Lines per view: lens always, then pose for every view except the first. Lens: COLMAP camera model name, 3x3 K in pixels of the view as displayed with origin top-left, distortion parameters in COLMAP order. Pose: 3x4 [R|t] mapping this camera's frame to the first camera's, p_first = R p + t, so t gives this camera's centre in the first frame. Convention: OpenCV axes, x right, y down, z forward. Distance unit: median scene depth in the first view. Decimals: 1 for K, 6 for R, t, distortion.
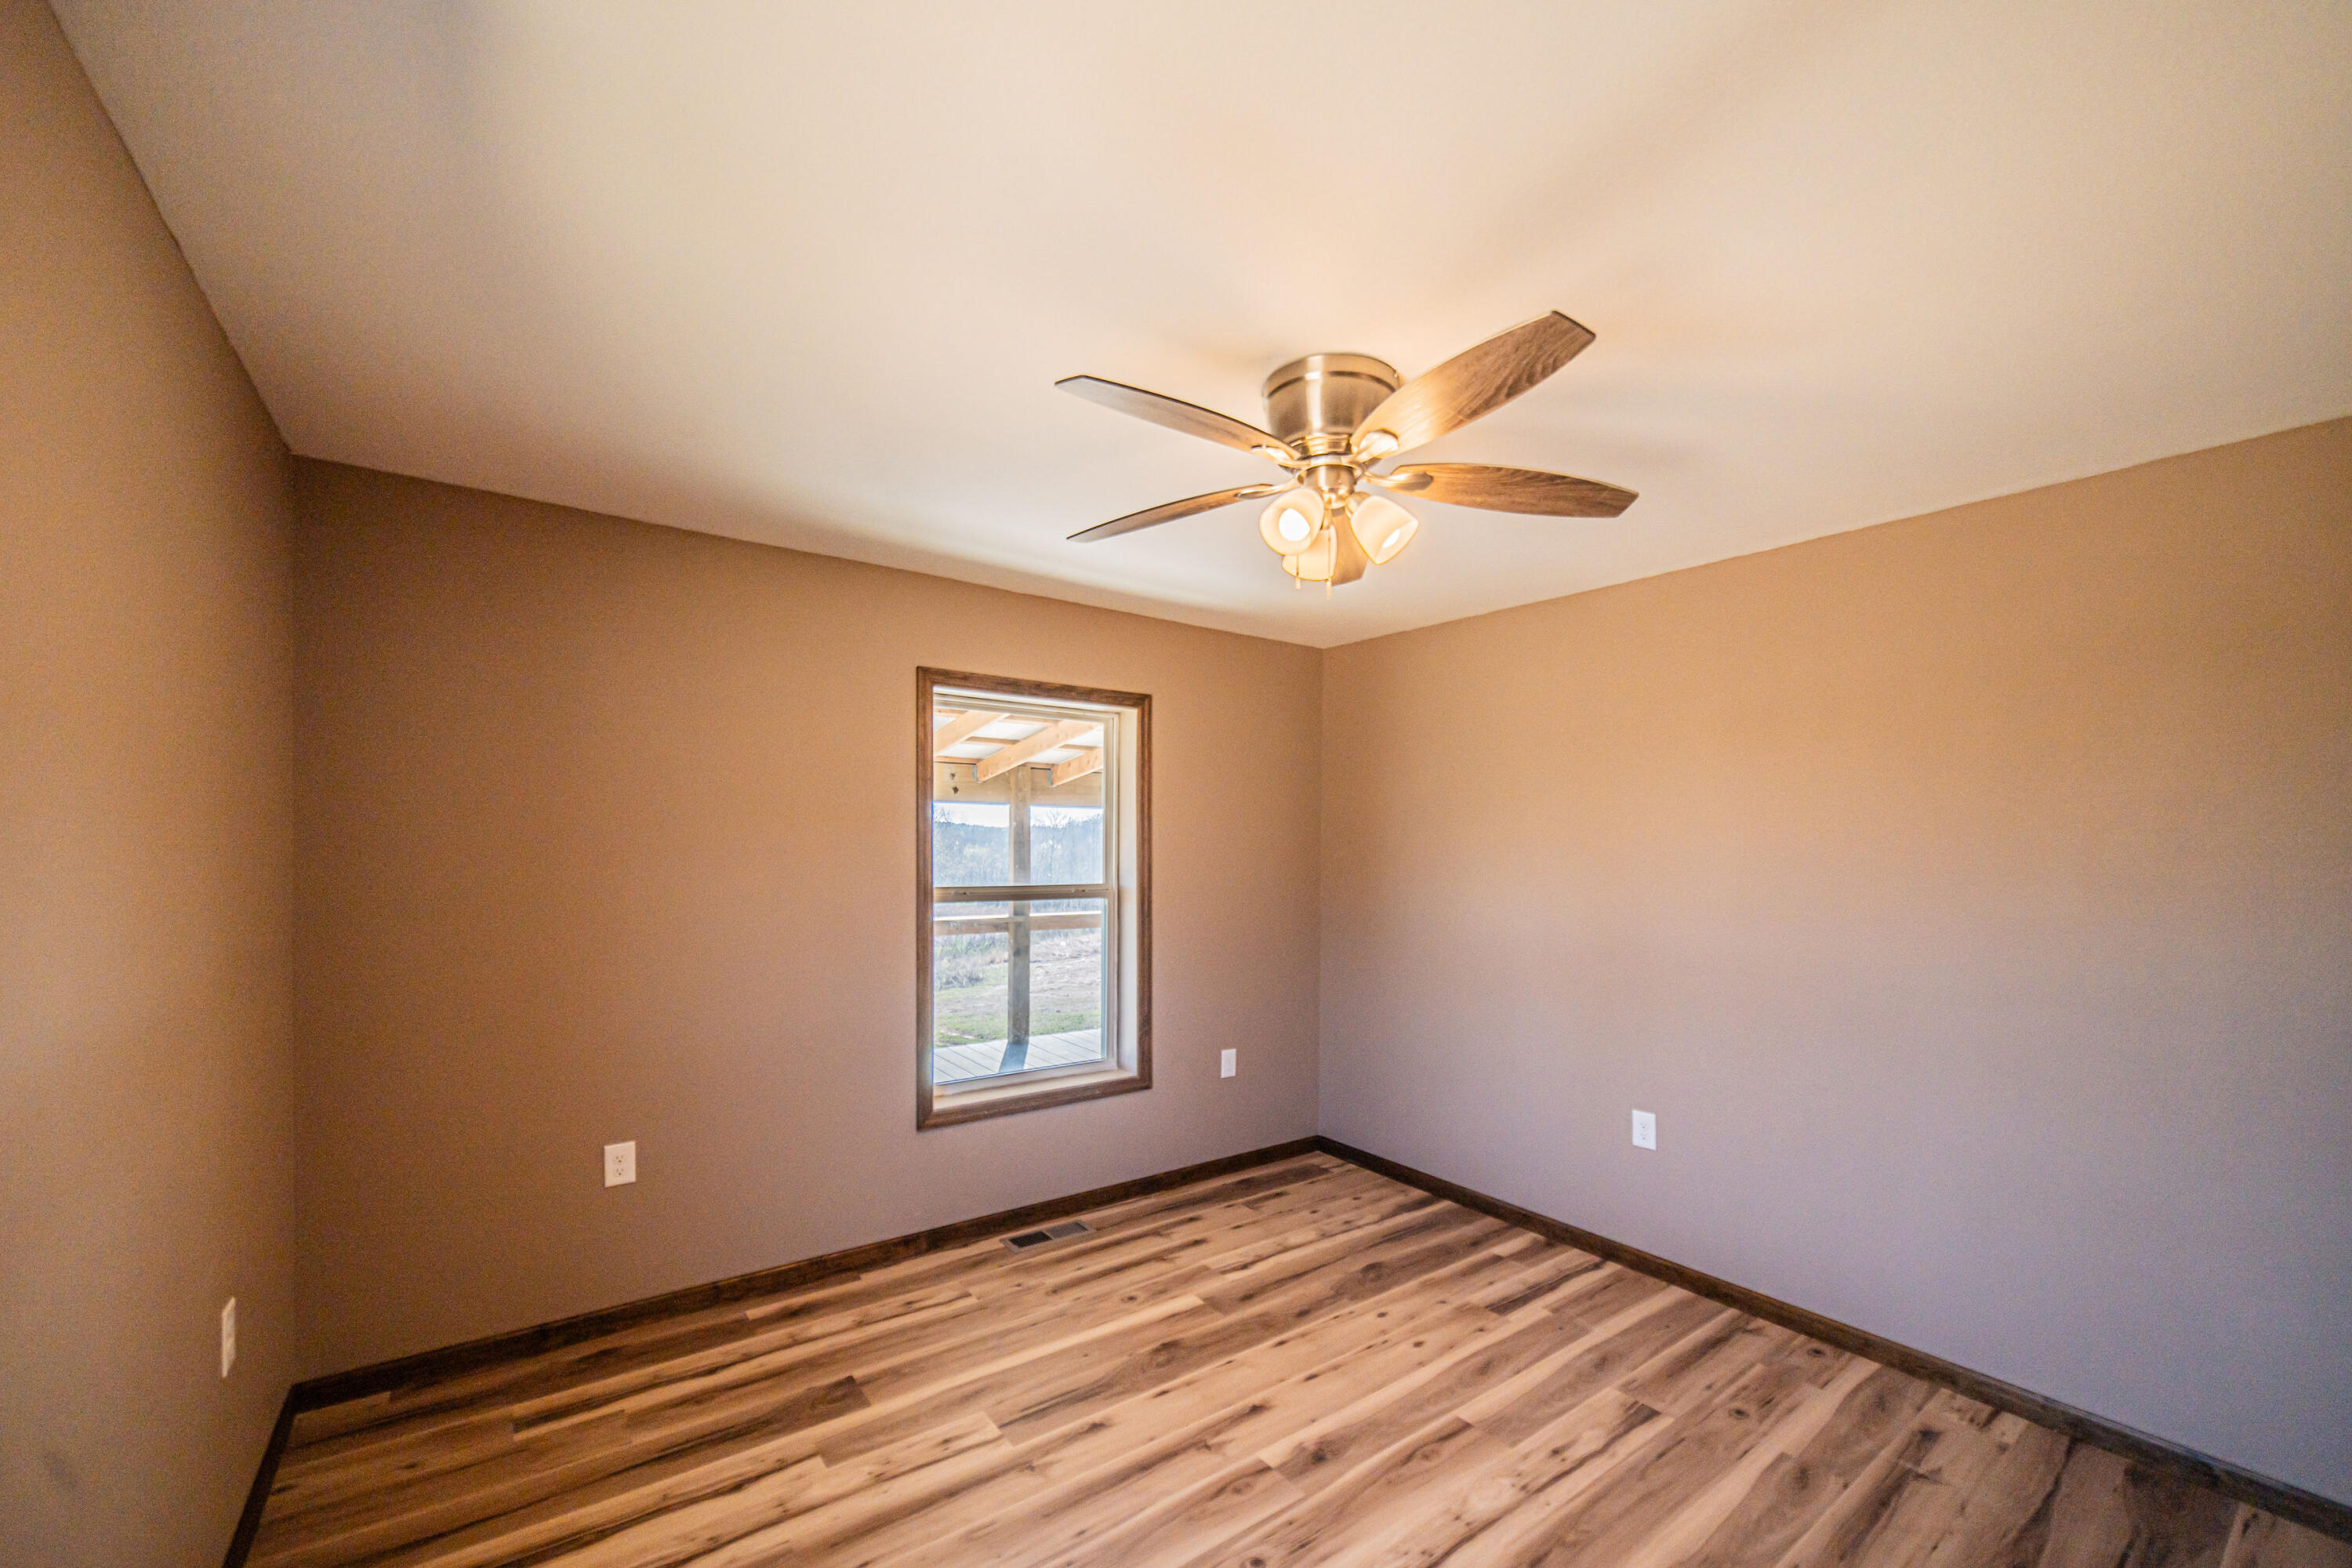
lens RADIAL K [[954.7, 0, 1173.3], [0, 954.7, 793.6], [0, 0, 1]] dist [-0.000202, 0.000371]
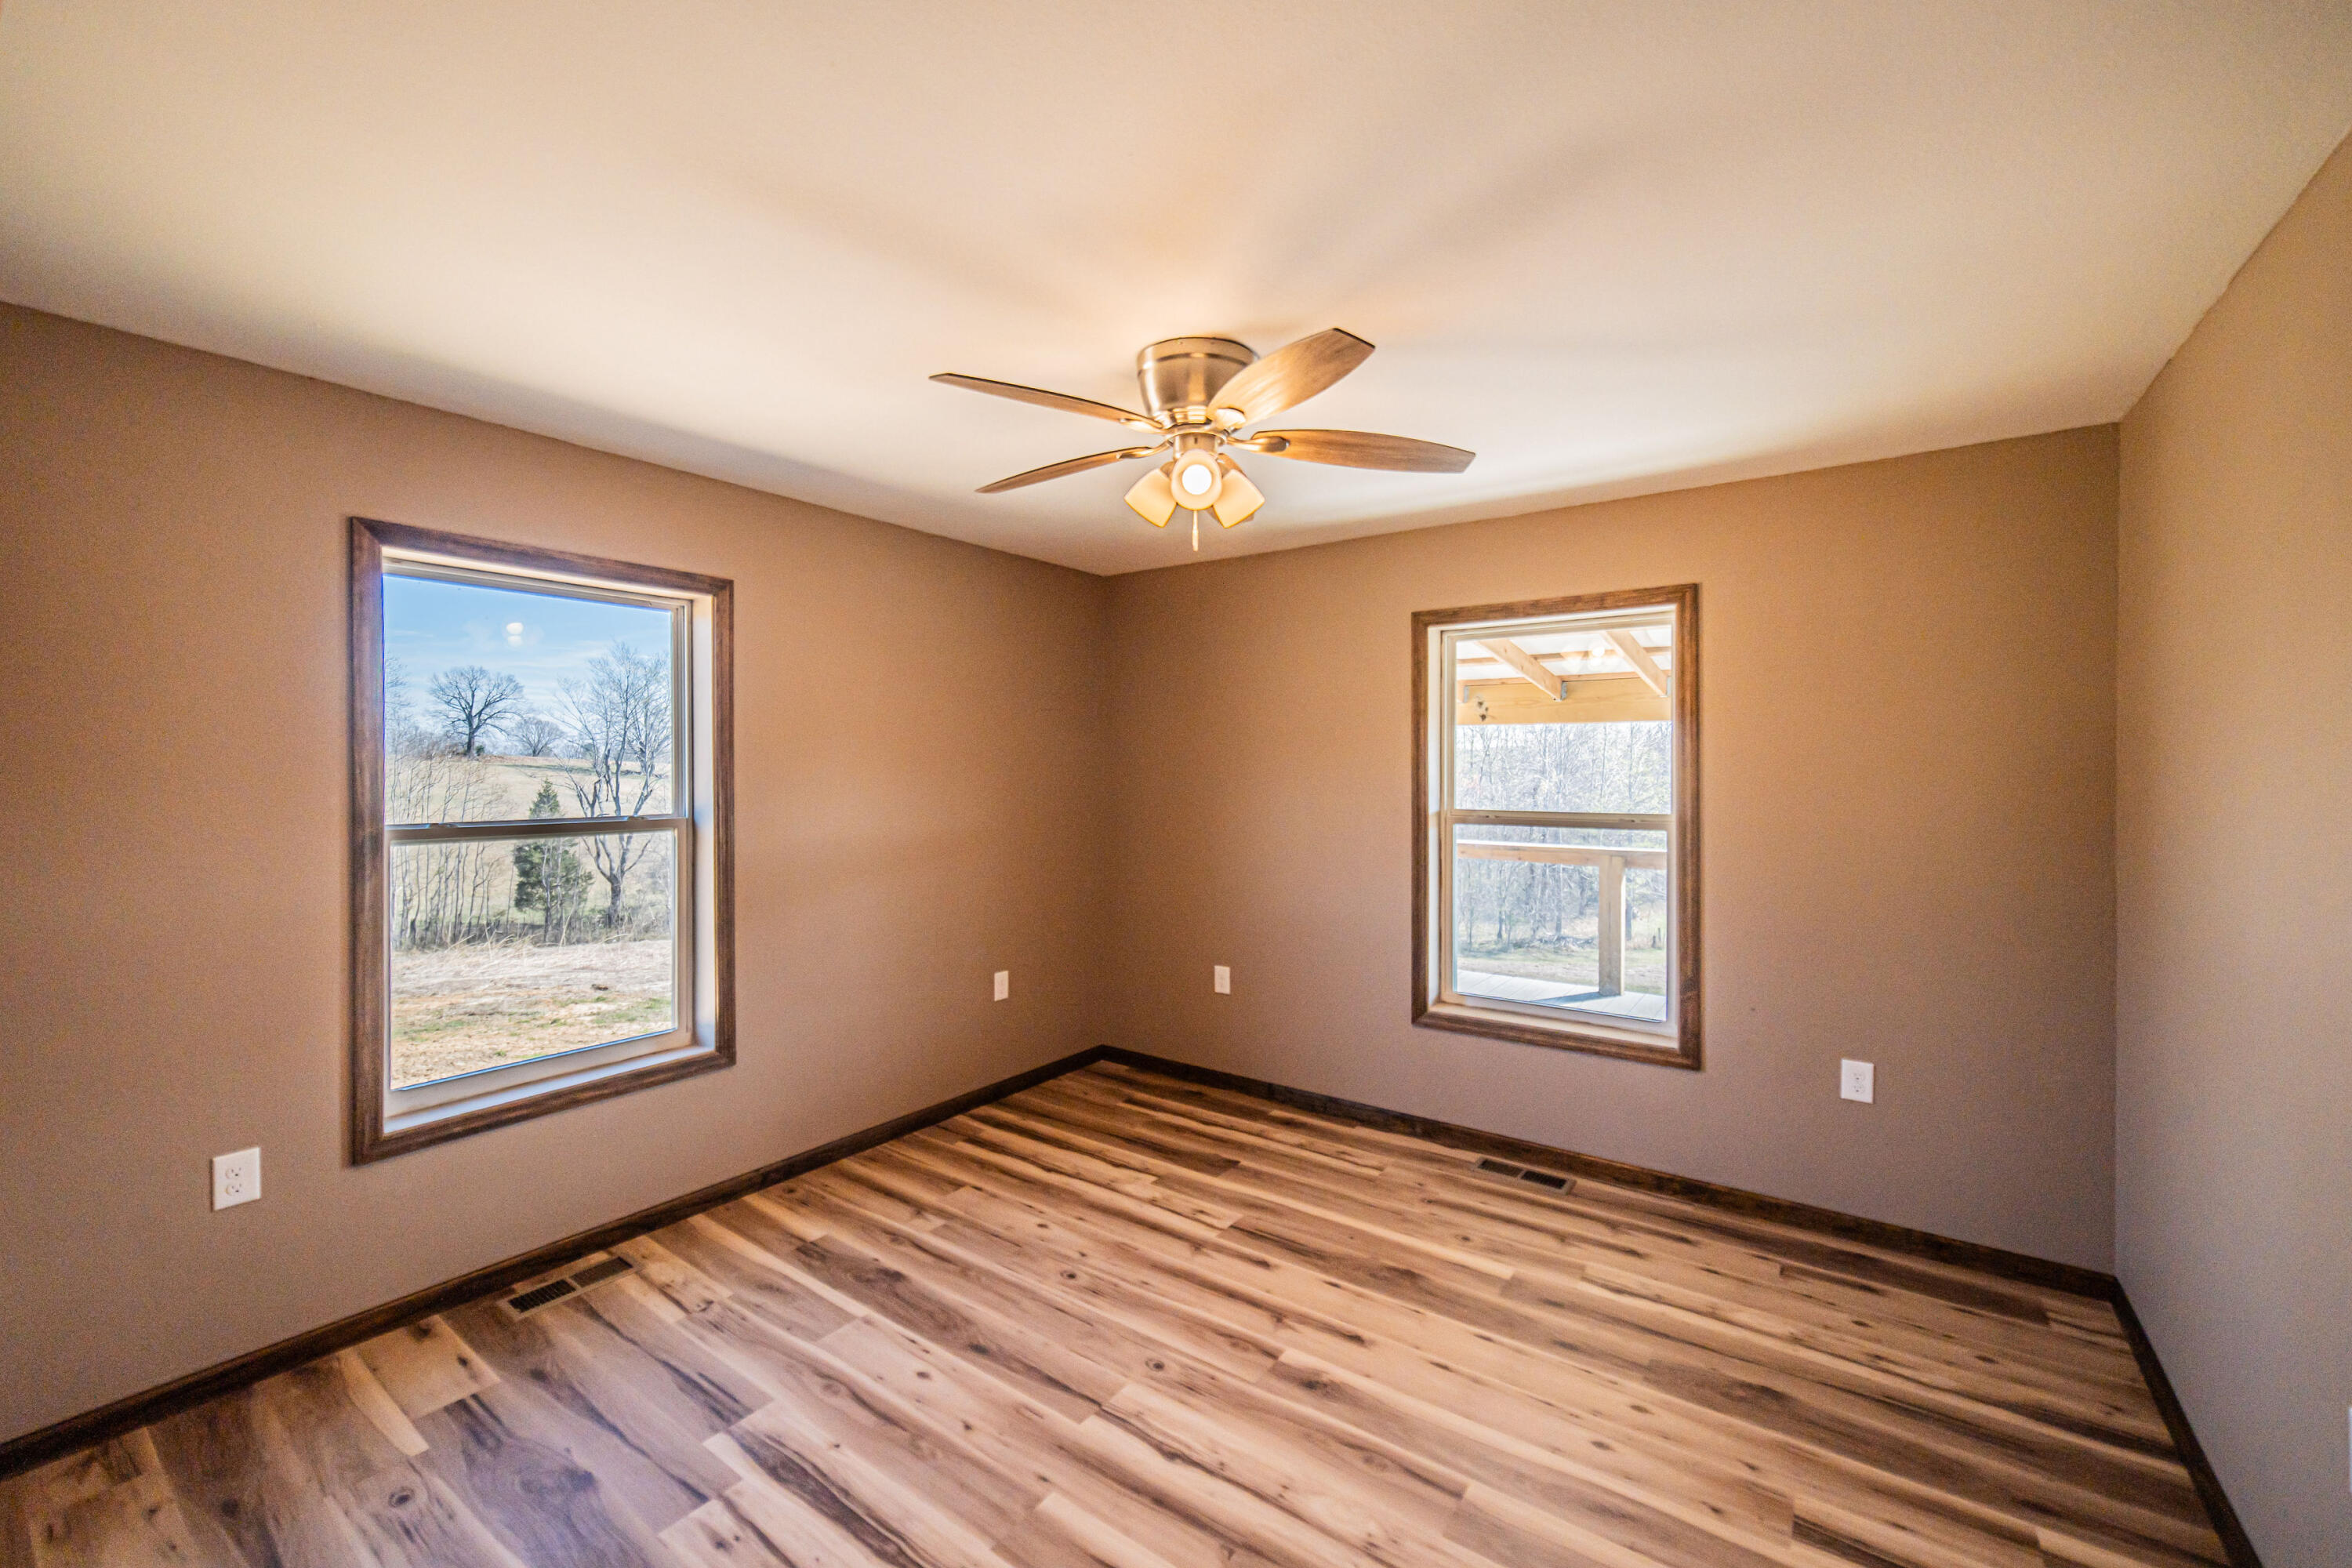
lens RADIAL K [[961.5, 0, 1161.2], [0, 961.5, 772.1], [0, 0, 1]] dist [0.000084, 0.000459]
pose [[0.277272, -0.002949, -0.960787, 0.882252], [0.058343, 0.998202, 0.013773, 0.018672], [0.959018, -0.059874, 0.276945, 0.488154]]
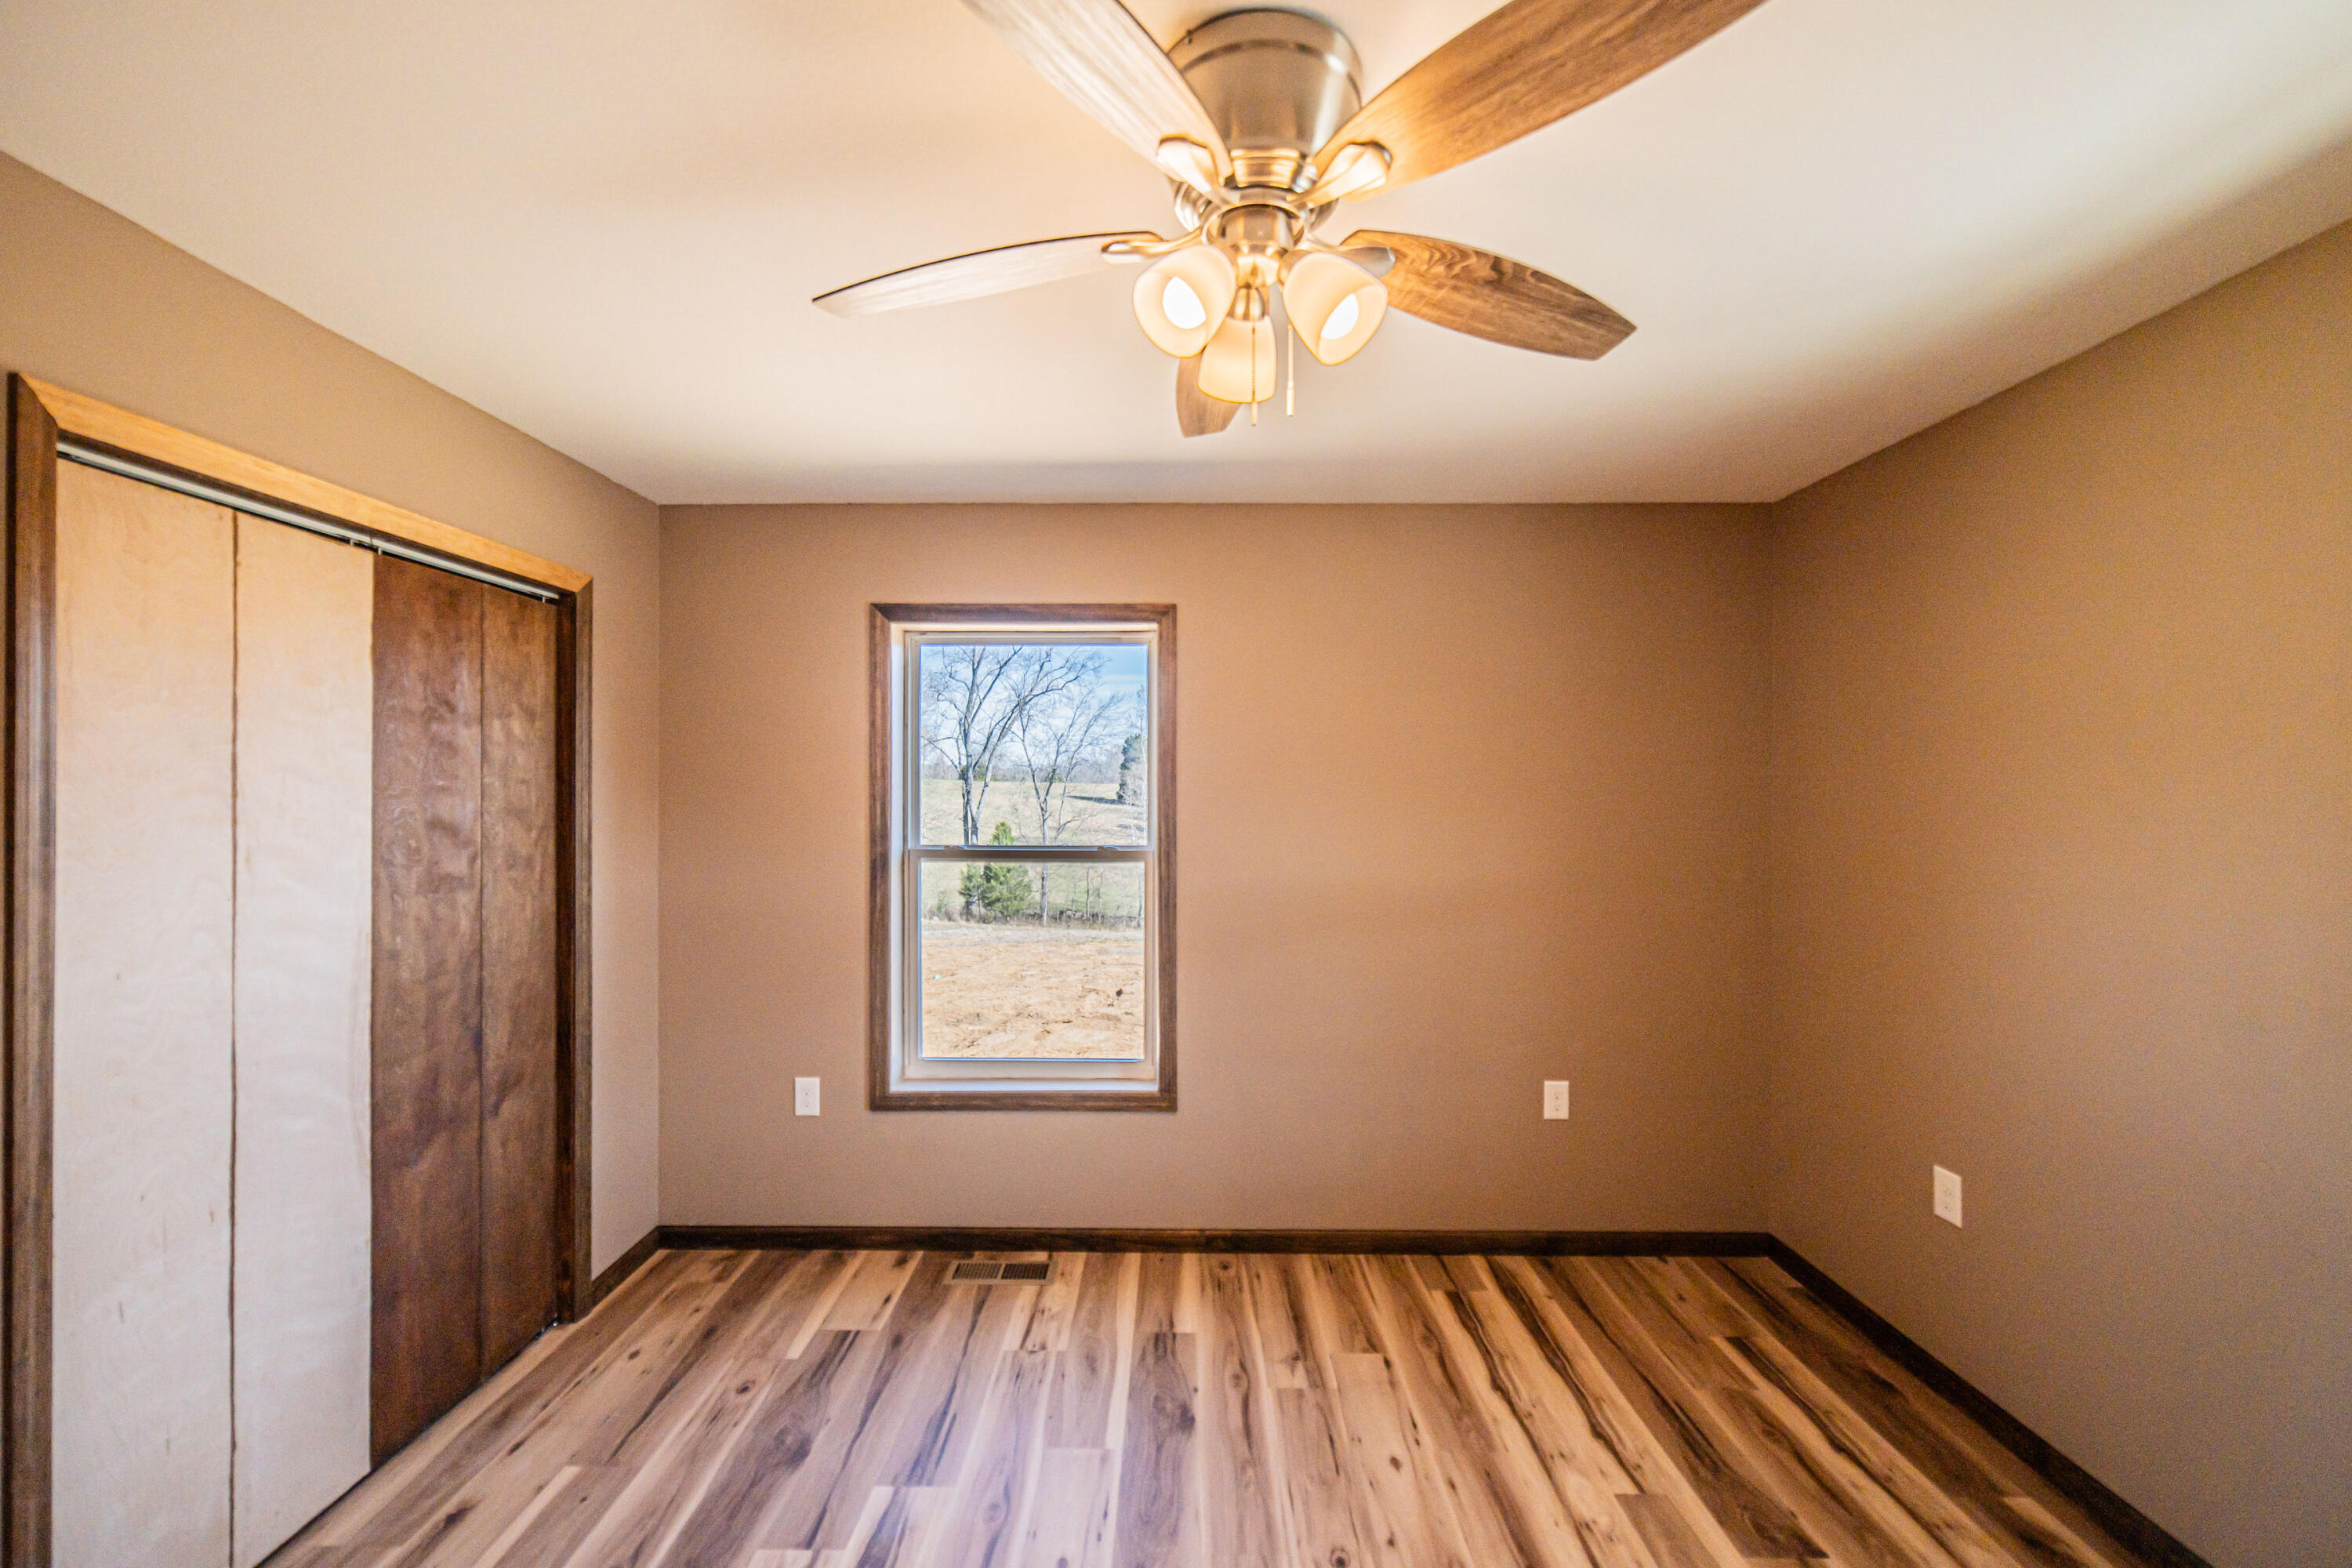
lens RADIAL K [[954.7, 0, 1173.3], [0, 954.7, 793.6], [0, 0, 1]] dist [-0.000202, 0.000371]
pose [[-0.620803, -0.010631, -0.783894, 0.492910], [0.040368, 0.998148, -0.045505, 0.042161], [0.782926, -0.059894, -0.619225, 0.994544]]
